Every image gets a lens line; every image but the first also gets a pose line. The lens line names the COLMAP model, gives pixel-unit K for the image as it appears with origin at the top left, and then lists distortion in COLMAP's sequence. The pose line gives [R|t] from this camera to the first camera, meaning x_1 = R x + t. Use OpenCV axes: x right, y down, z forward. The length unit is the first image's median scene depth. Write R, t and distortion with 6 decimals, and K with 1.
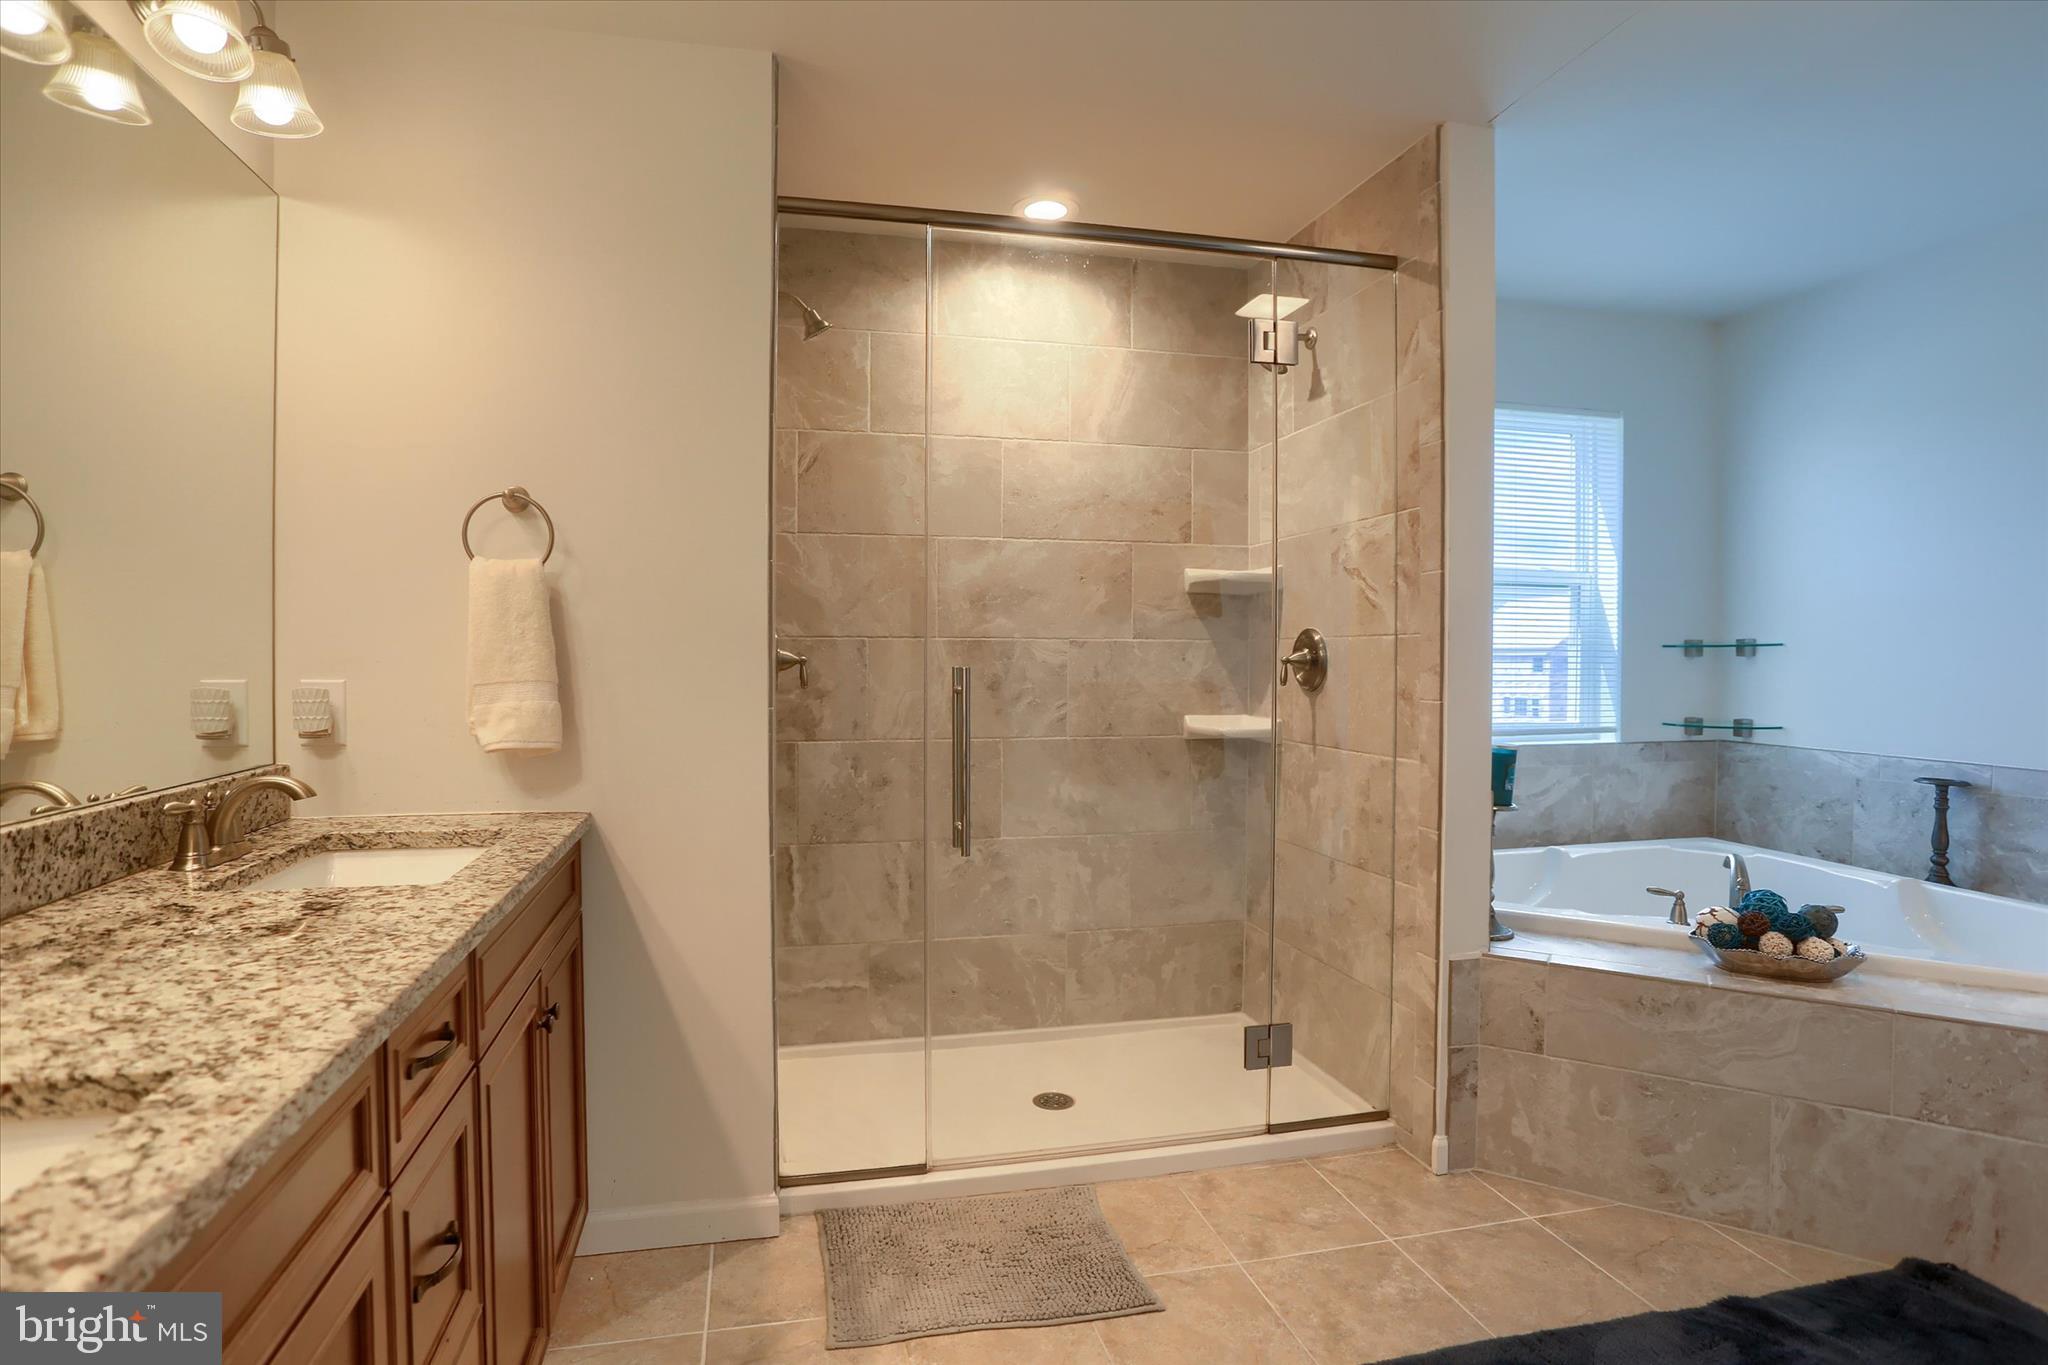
lens RADIAL K [[999.5, 0, 1013.2], [0, 999.5, 661.3], [0, 0, 1]] dist [-0.062976, 0.023371]
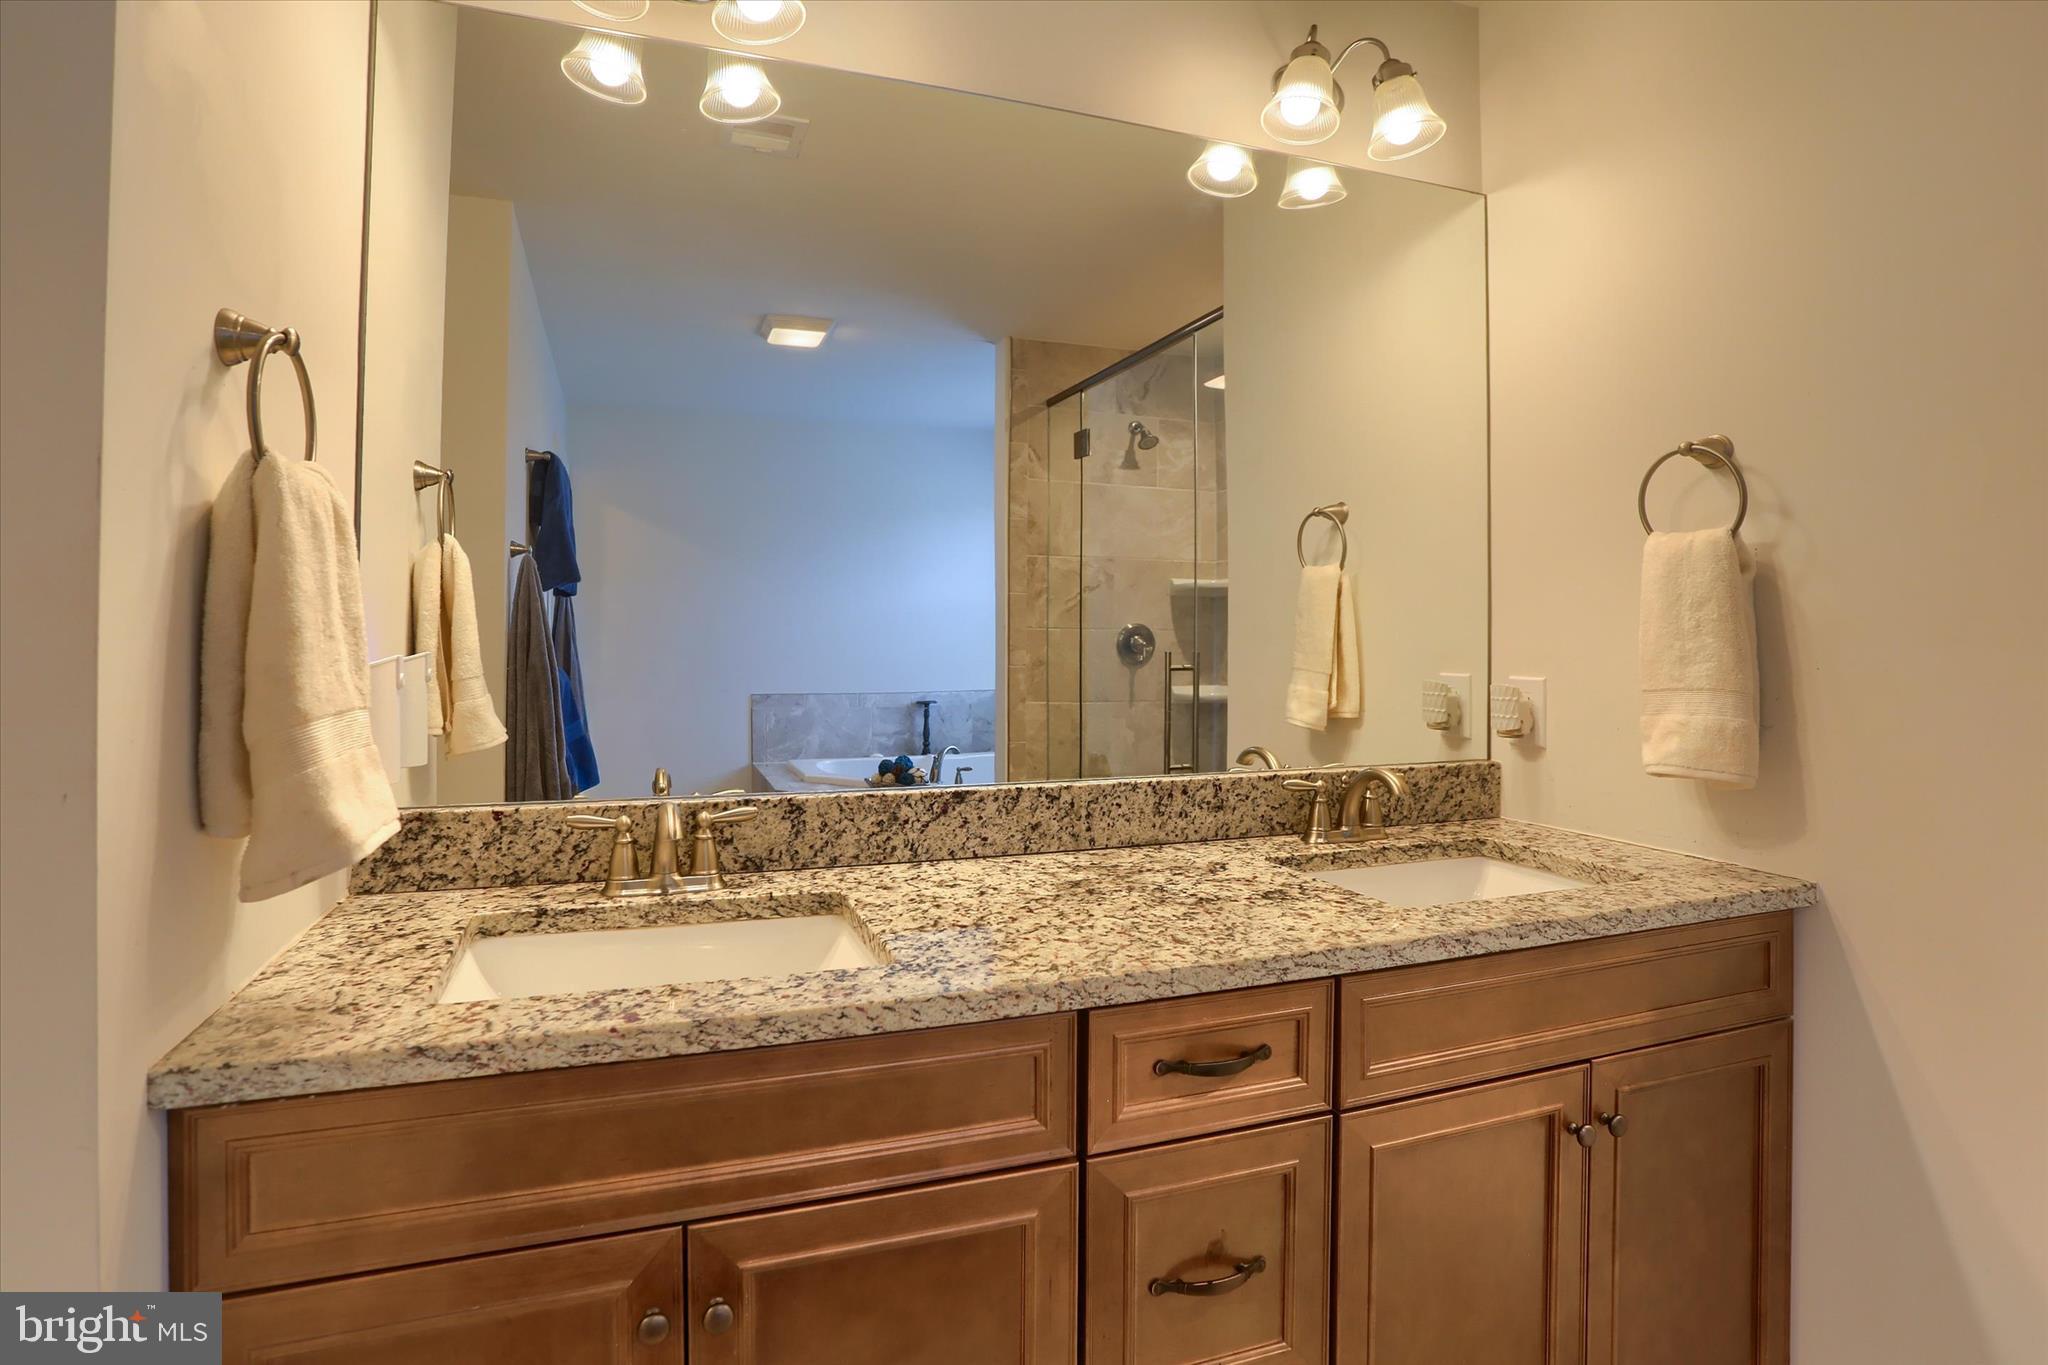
lens RADIAL K [[1058.0, 0, 1021.5], [0, 1058.0, 622.5], [0, 0, 1]] dist [-0.069639, 0.000266]
pose [[0.108893, -0.012585, -0.993974, 0.221939], [-0.014209, 0.999798, -0.014215, -0.011701], [0.993952, 0.015671, 0.108693, 0.360097]]
